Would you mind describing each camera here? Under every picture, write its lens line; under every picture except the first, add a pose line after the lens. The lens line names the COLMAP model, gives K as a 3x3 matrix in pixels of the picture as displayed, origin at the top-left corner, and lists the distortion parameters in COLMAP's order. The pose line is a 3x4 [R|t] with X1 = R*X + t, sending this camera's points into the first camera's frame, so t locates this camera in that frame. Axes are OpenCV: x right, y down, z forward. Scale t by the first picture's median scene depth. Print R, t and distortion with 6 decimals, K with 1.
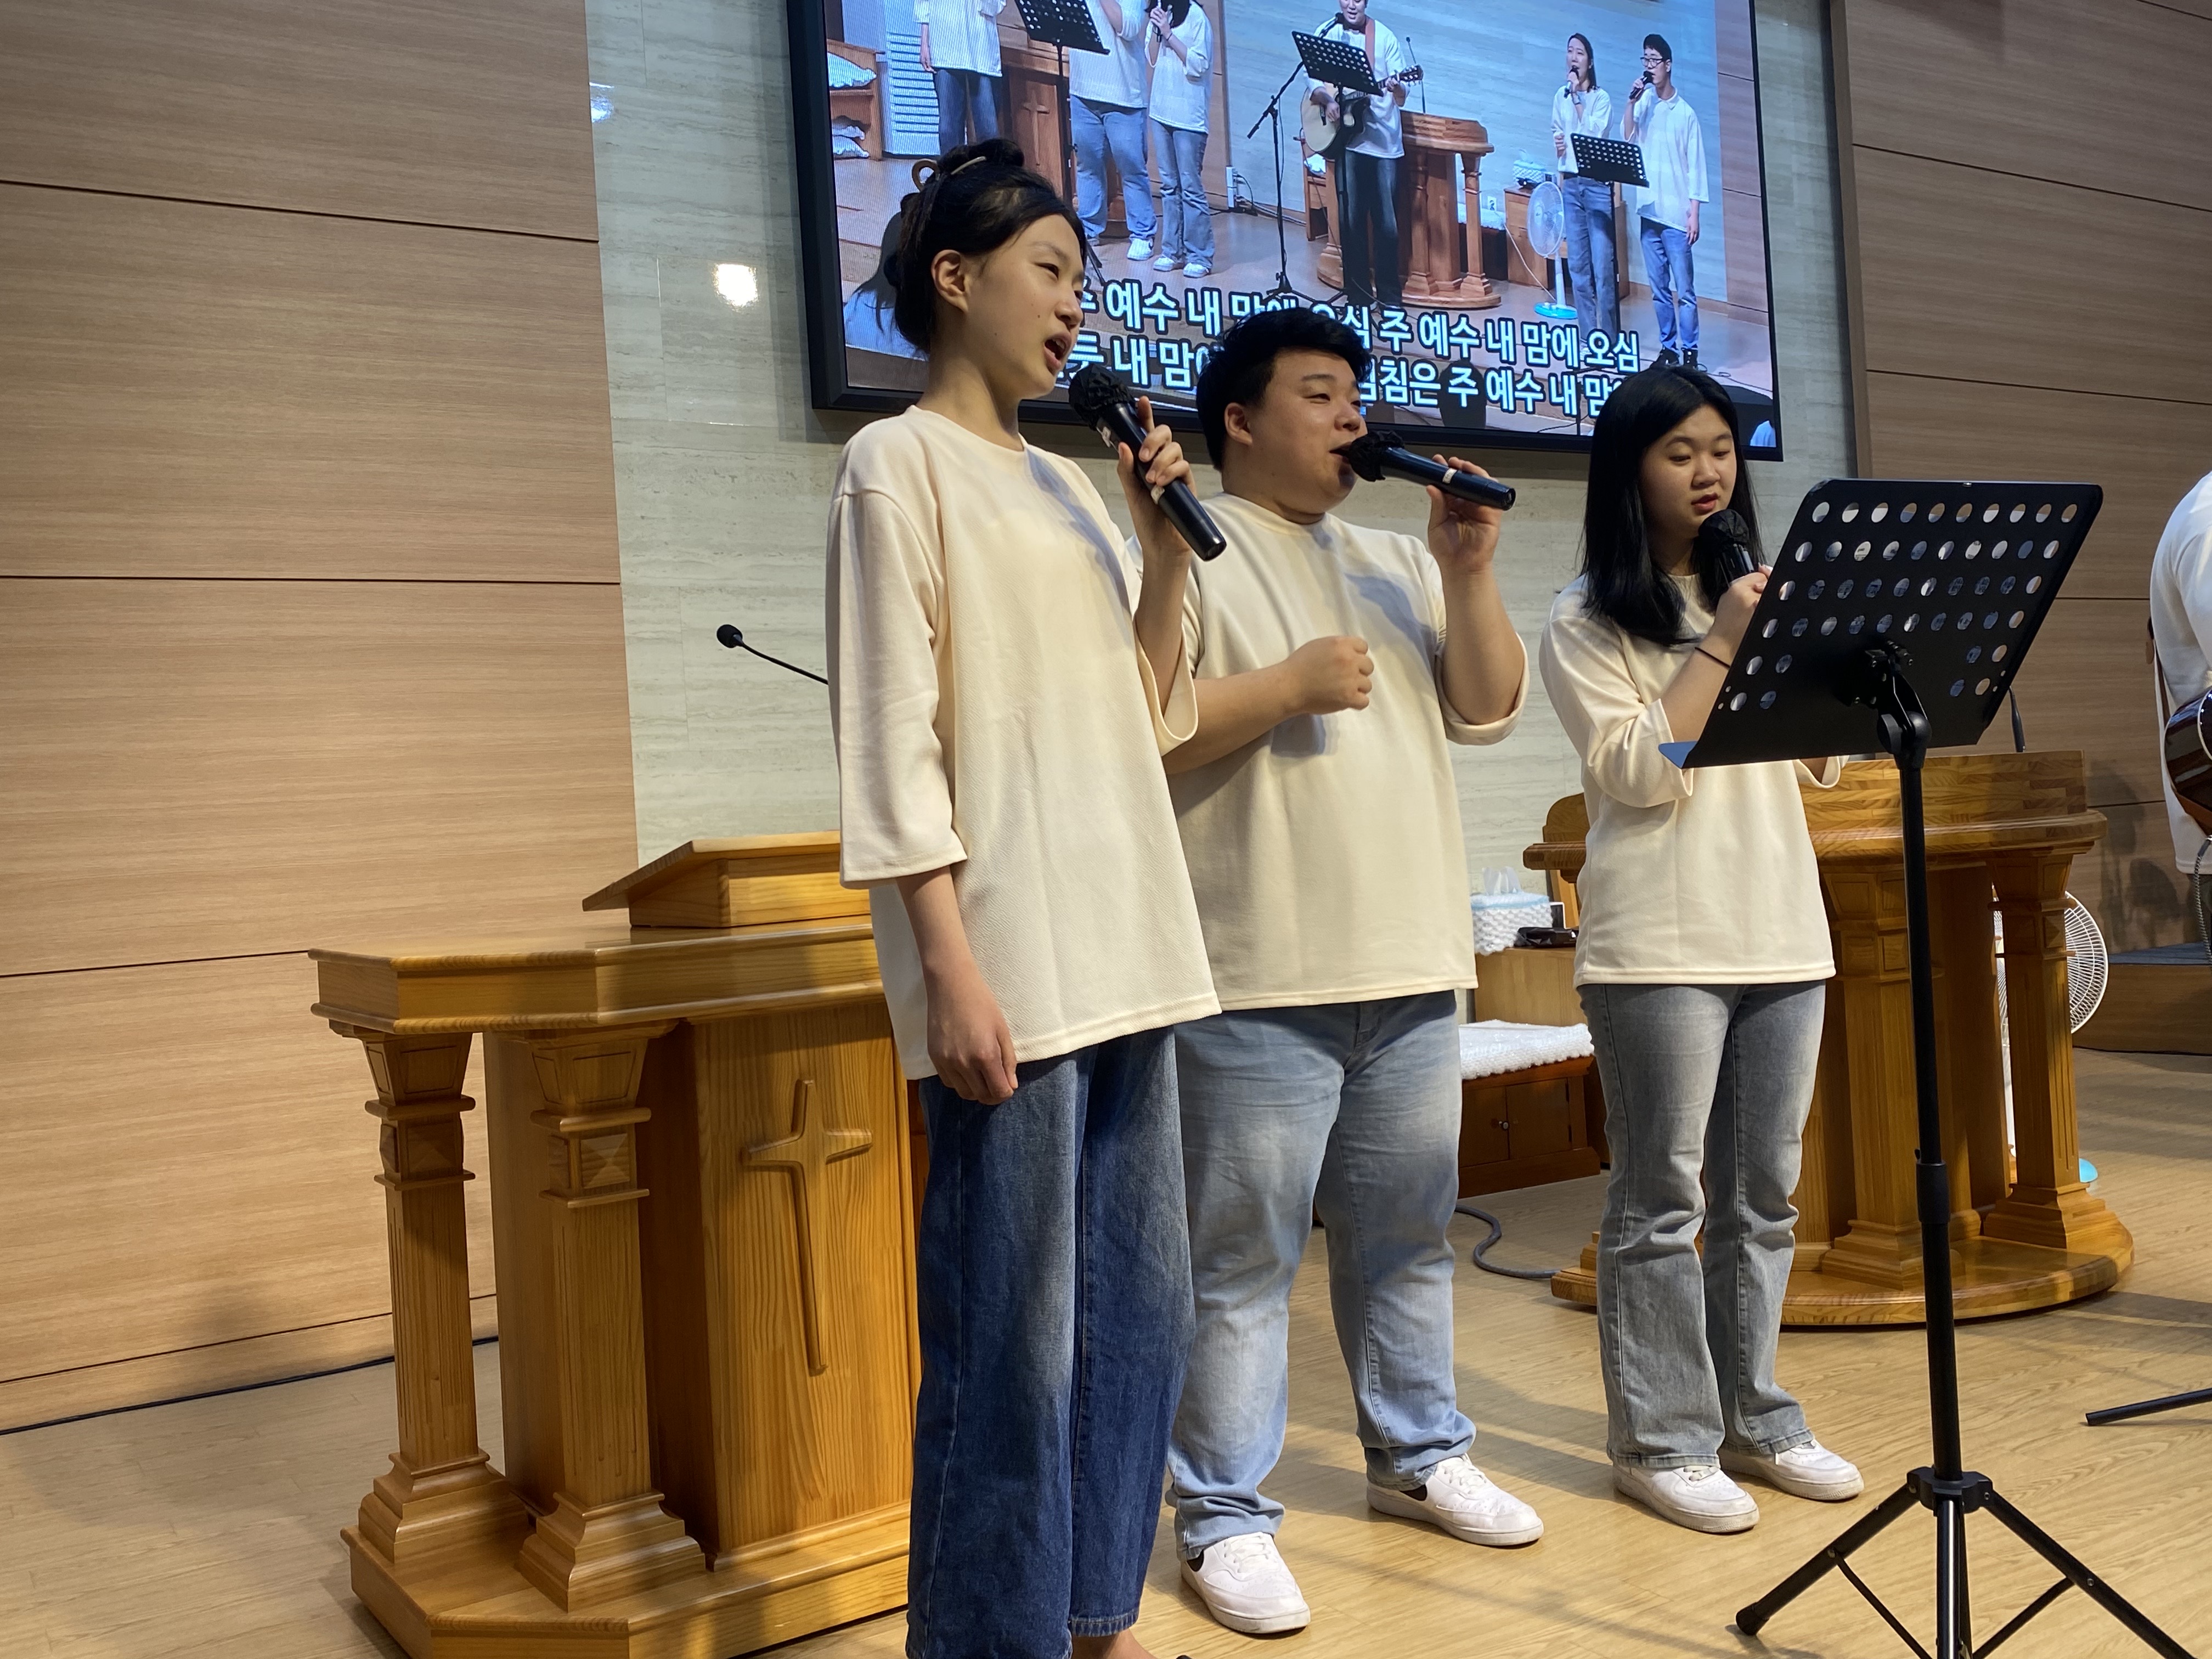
lens RADIAL K [[2026.6, 0, 1106.0], [0, 2026.6, 829.5], [0, 0, 1]] dist [0.005924, -0.010697]
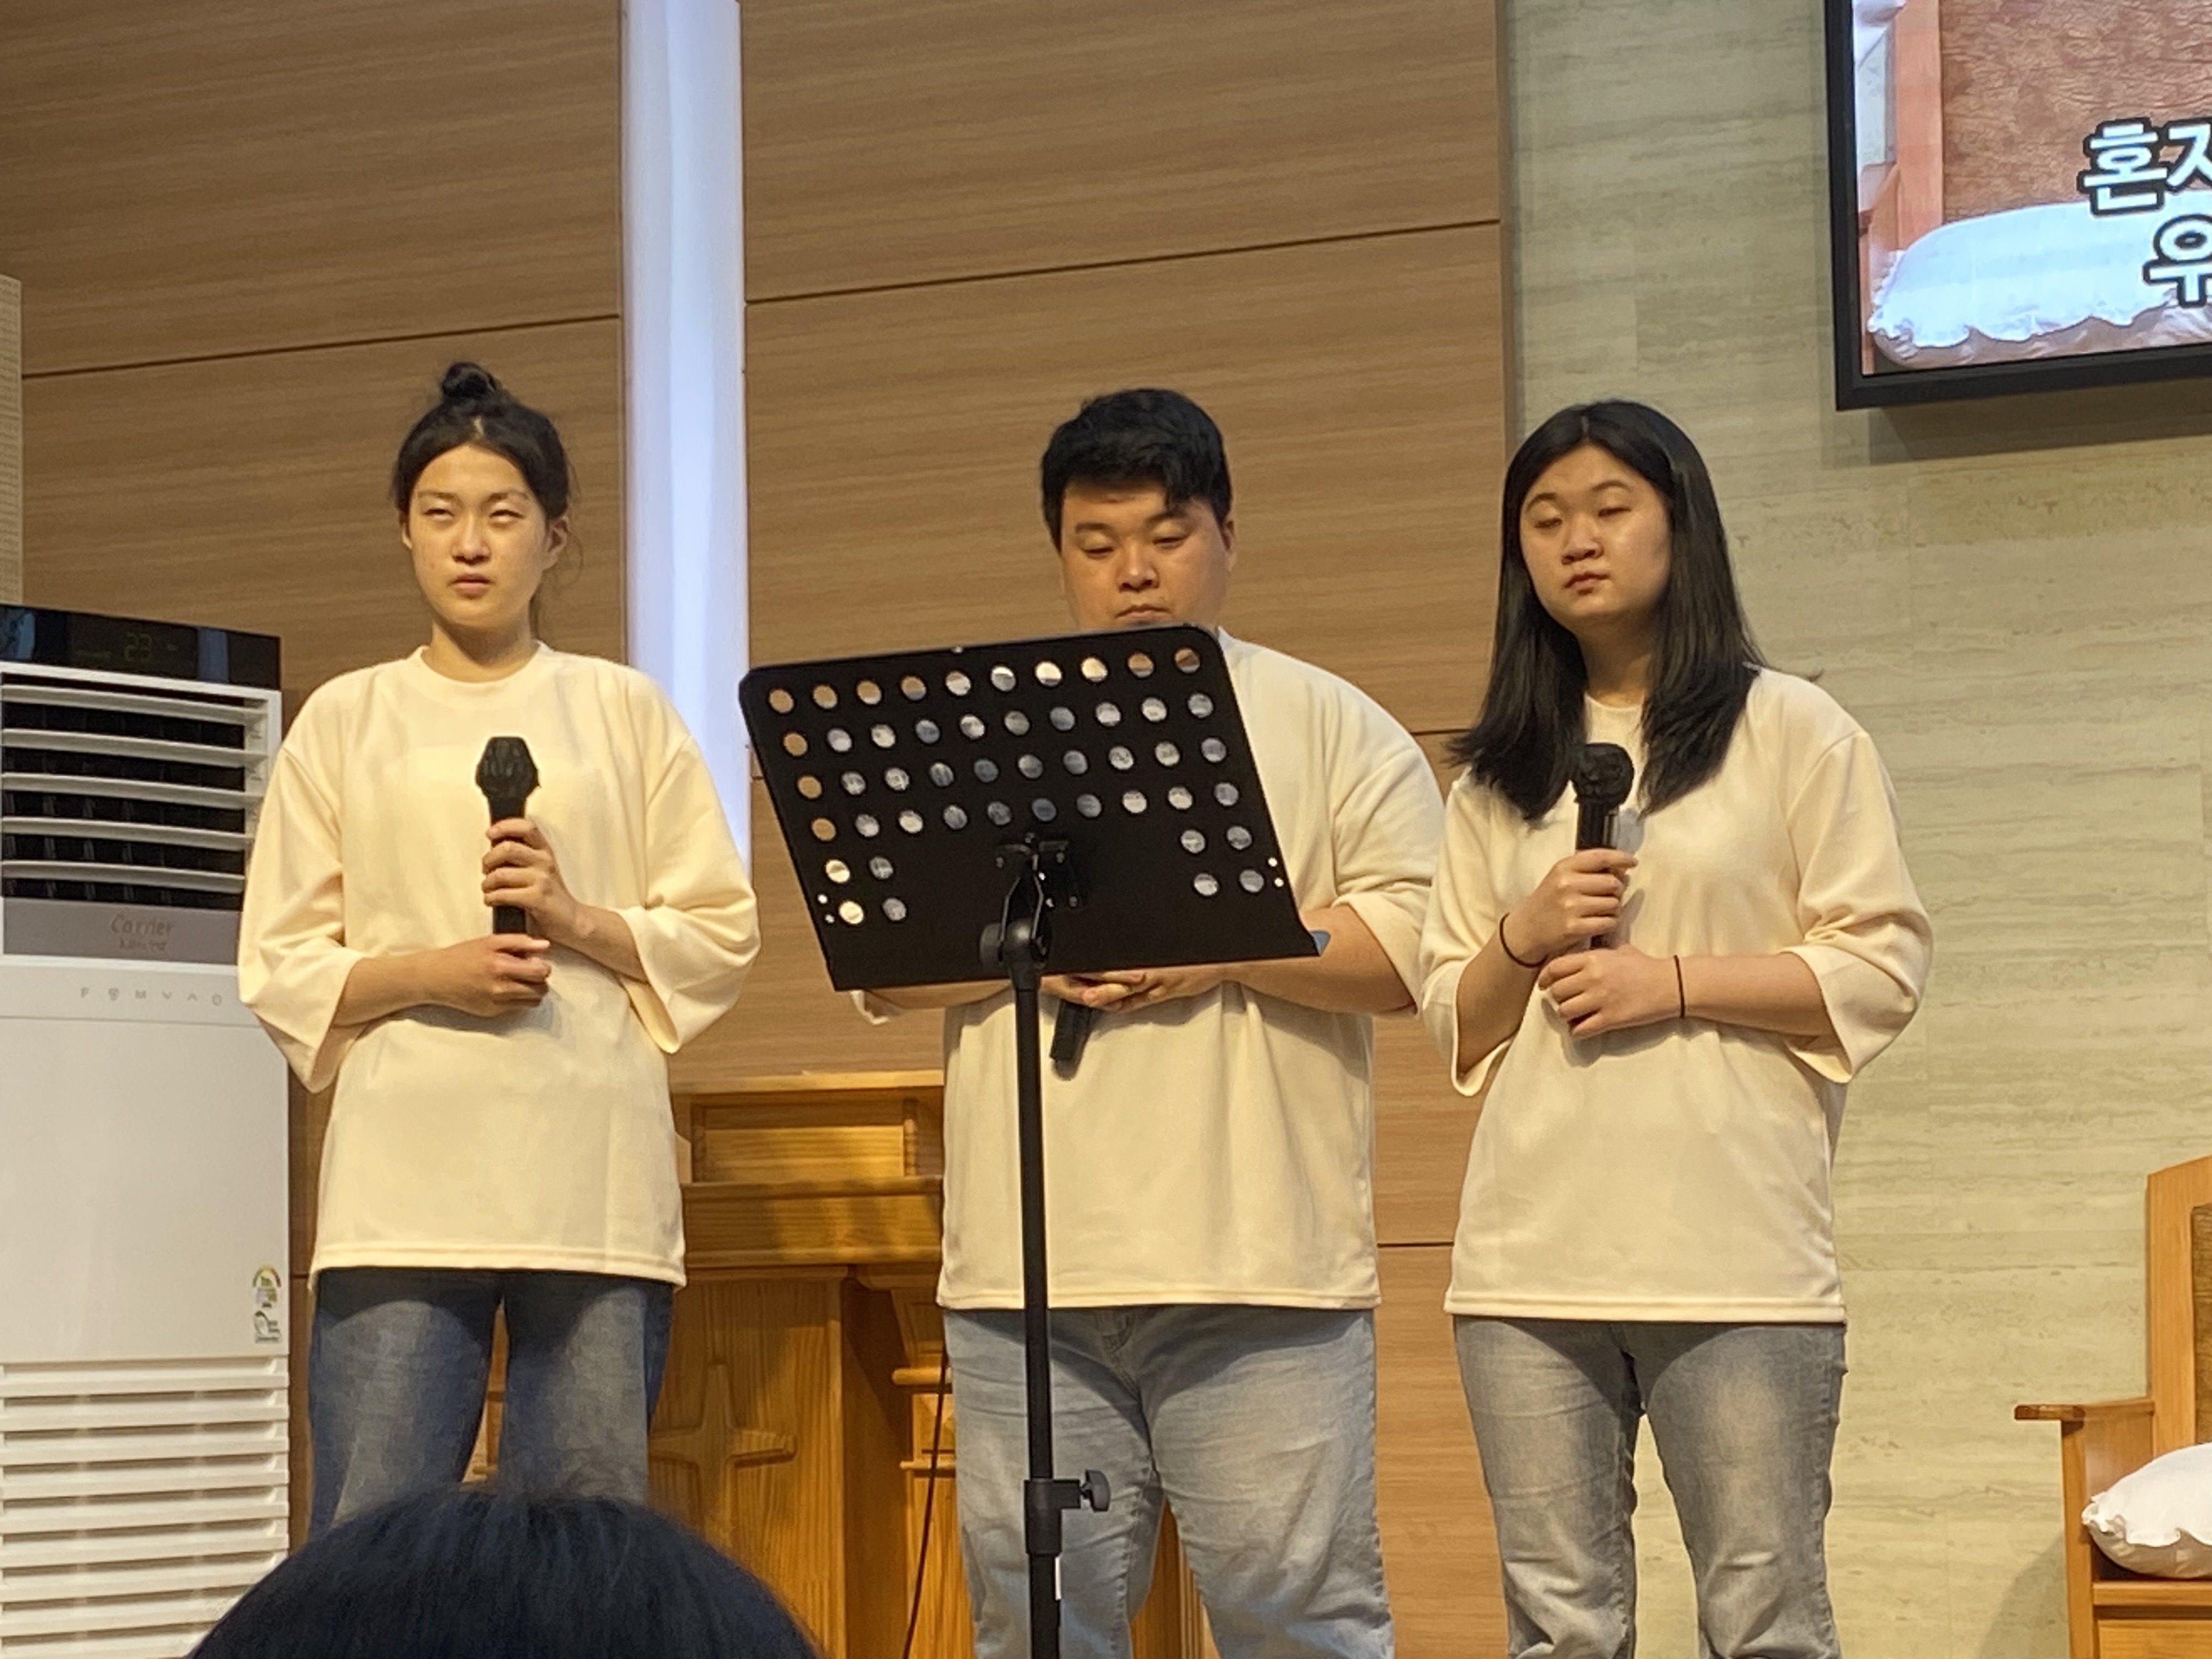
lens RADIAL K [[5141.4, 0, 1075.1], [0, 5141.4, 858.9], [0, 0, 1]] dist [0.203480, -0.208924]
pose [[0.584744, -0.027848, -0.810740, 1.001682], [-0.019327, 0.998649, -0.048242, 0.005588], [0.810987, 0.043878, 0.583416, -0.094977]]
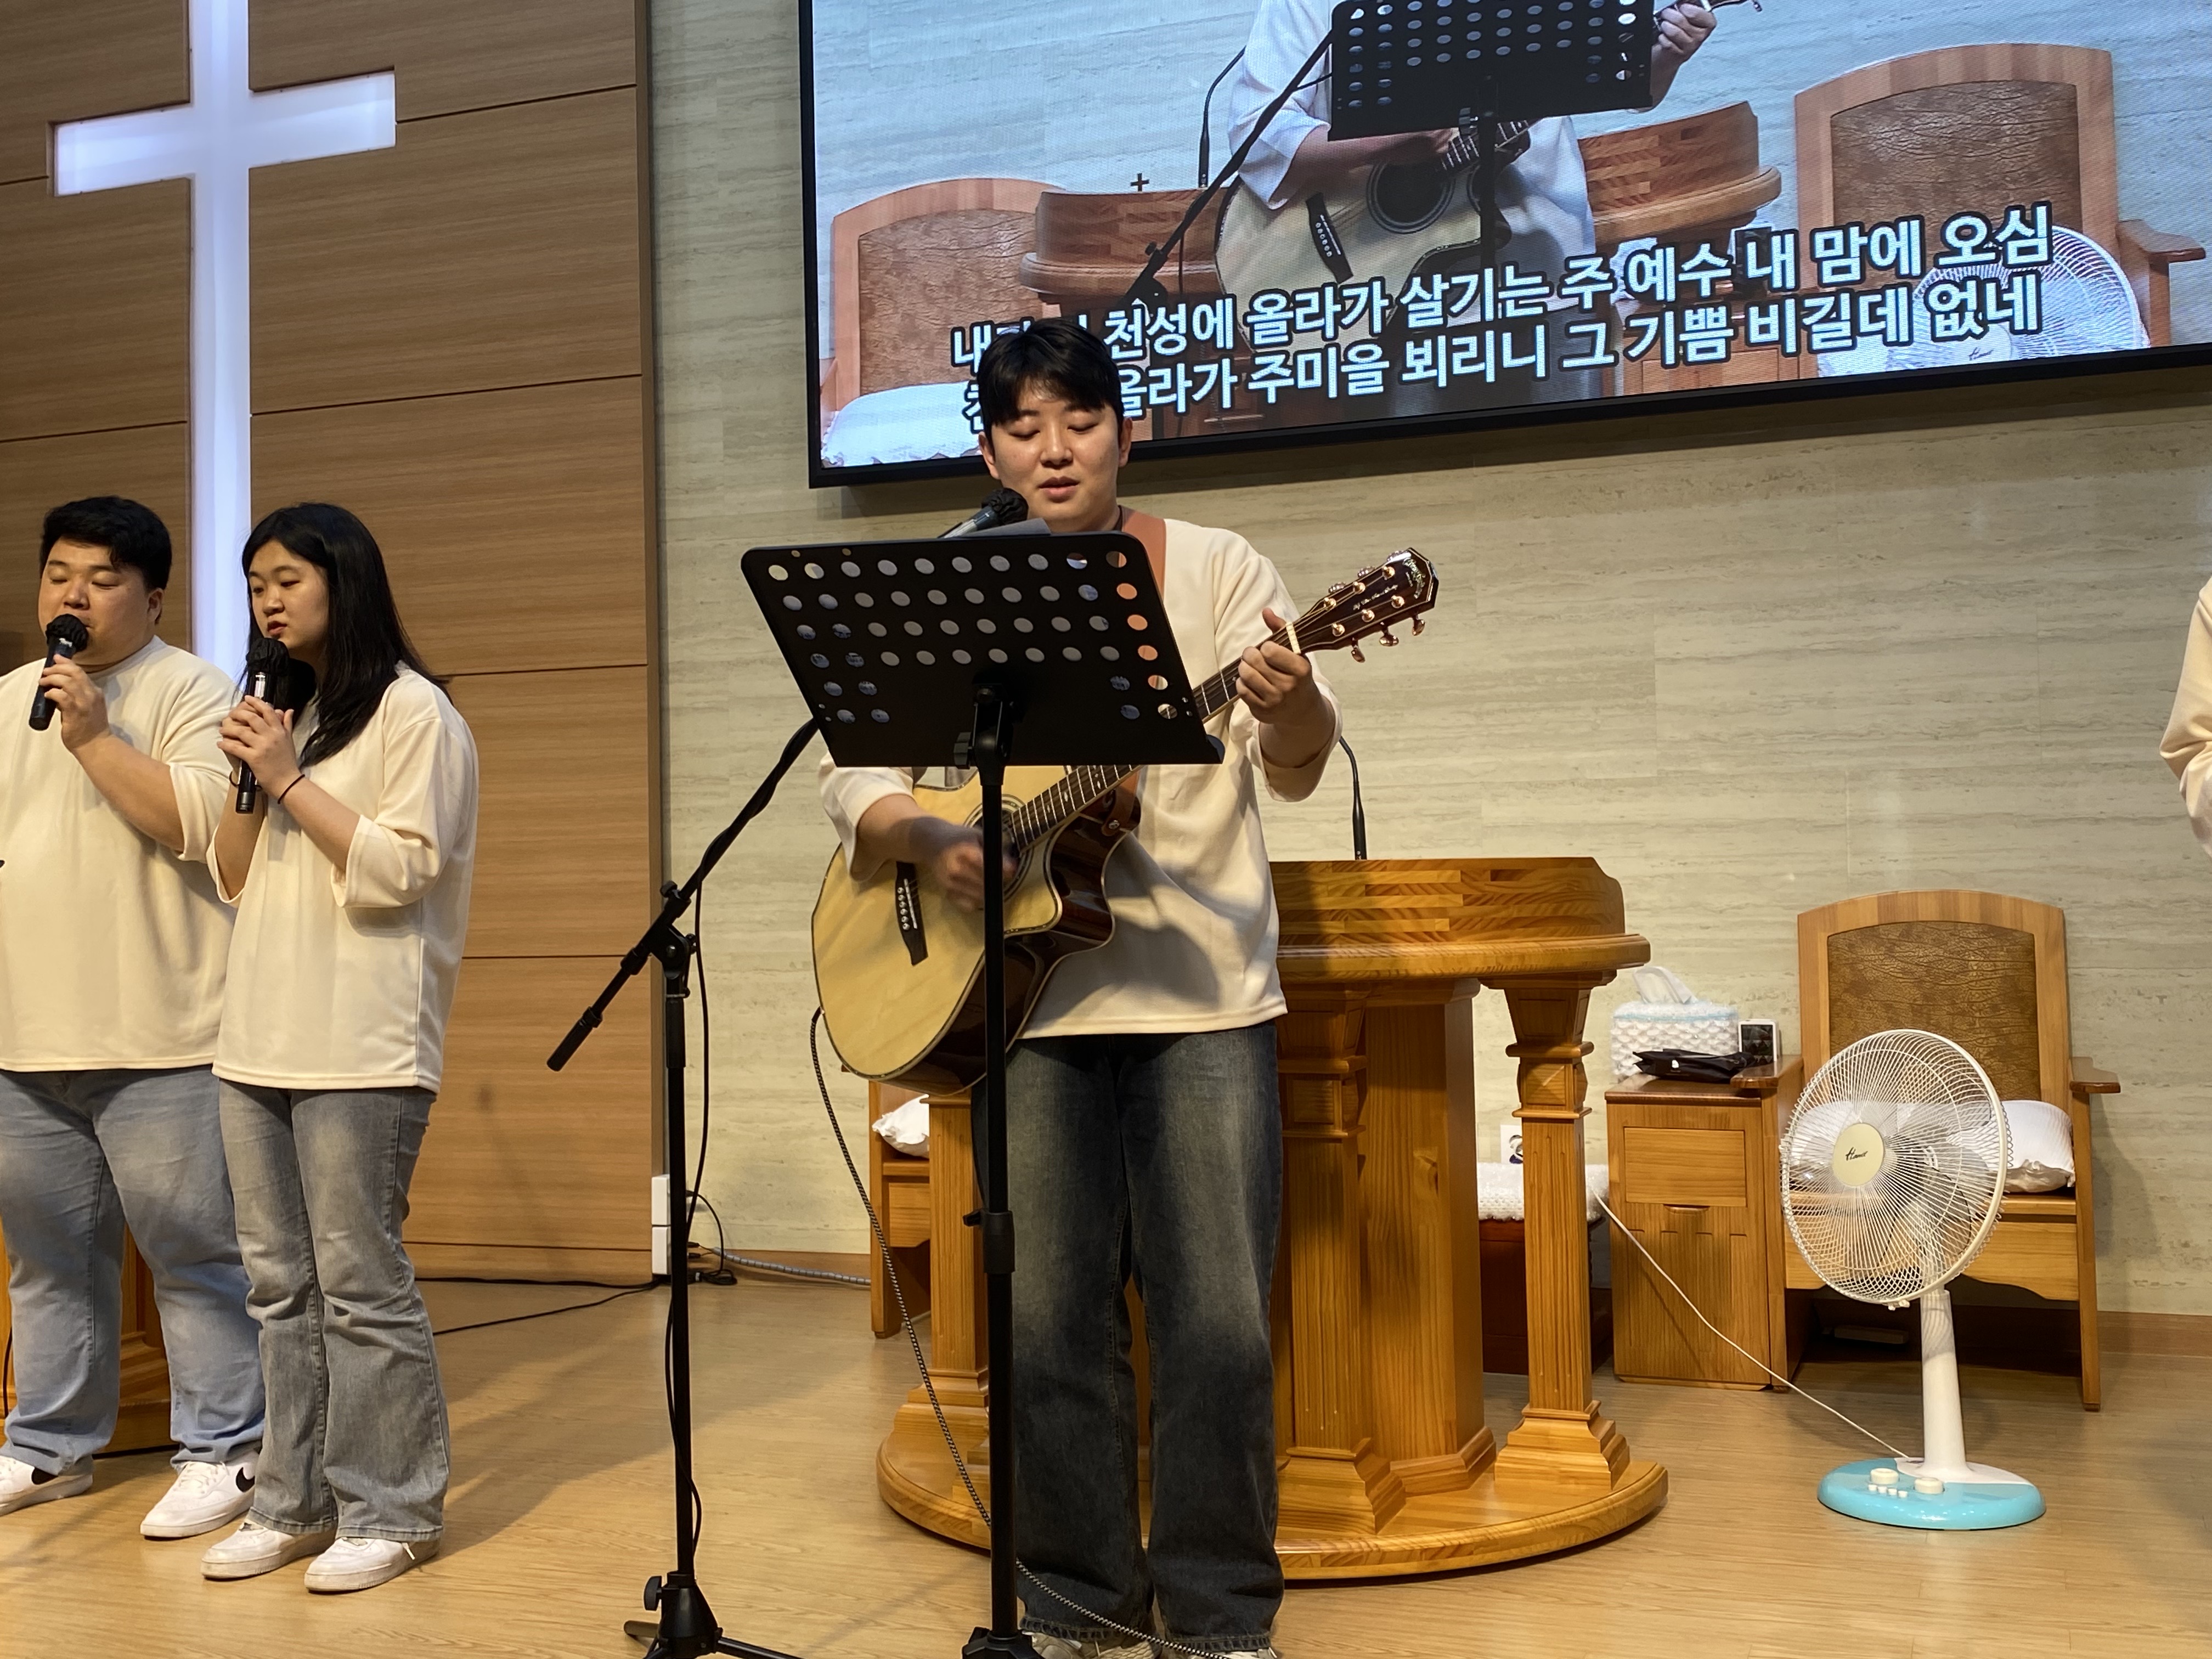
lens RADIAL K [[2410.0, 0, 1101.8], [0, 2410.0, 796.4], [0, 0, 1]] dist [0.149662, -0.401471]
pose [[0.602083, 0.022813, -0.798108, 0.998155], [-0.021366, 0.999694, 0.012456, -0.065645], [0.798148, 0.009553, 0.602386, 0.351541]]
